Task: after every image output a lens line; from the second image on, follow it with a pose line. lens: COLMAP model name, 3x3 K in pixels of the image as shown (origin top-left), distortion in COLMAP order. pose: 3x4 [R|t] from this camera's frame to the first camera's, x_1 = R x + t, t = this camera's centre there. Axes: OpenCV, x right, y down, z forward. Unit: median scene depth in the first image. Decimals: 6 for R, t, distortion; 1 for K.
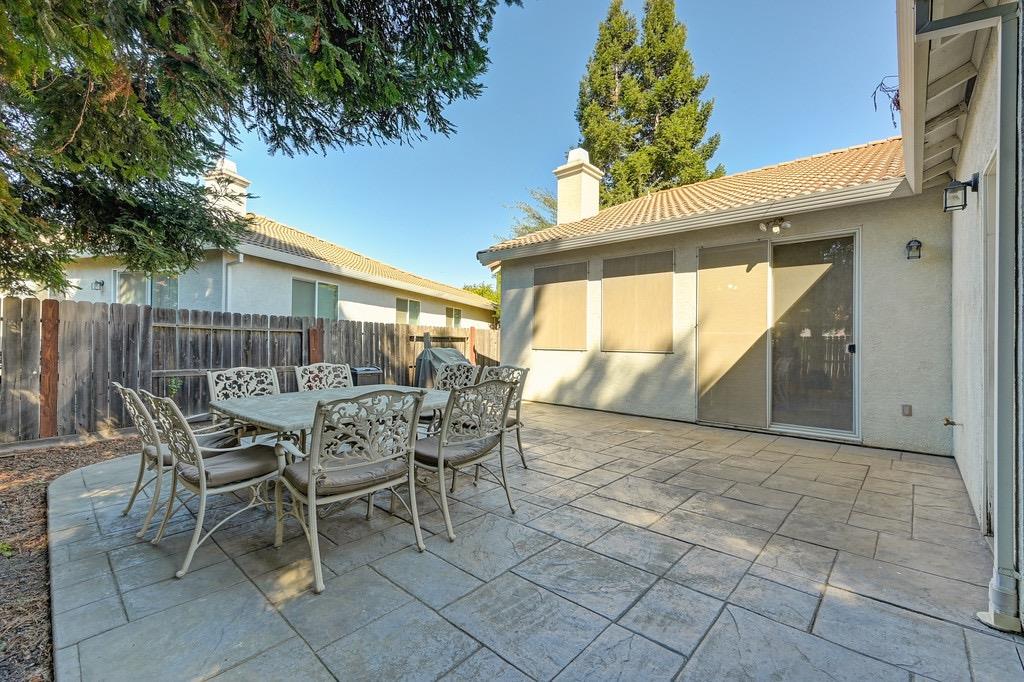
lens RADIAL K [[438.7, 0, 513.3], [0, 438.7, 337.5], [0, 0, 1]] dist [-0.001741, 0.000020]
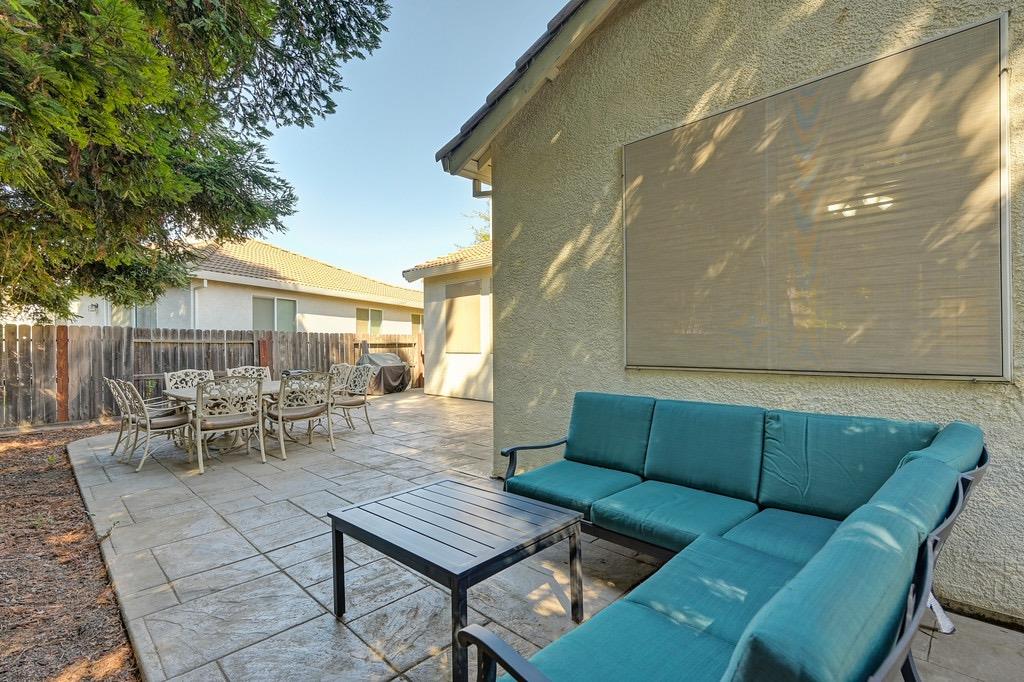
lens RADIAL K [[482.1, 0, 512.0], [0, 482.1, 341.0], [0, 0, 1]] dist [-0.000291, -0.000169]
pose [[0.998729, -0.022761, -0.044969, 0.384683], [0.022870, 0.999737, 0.001912, -0.004698], [0.044914, -0.002938, 0.998987, -0.405867]]
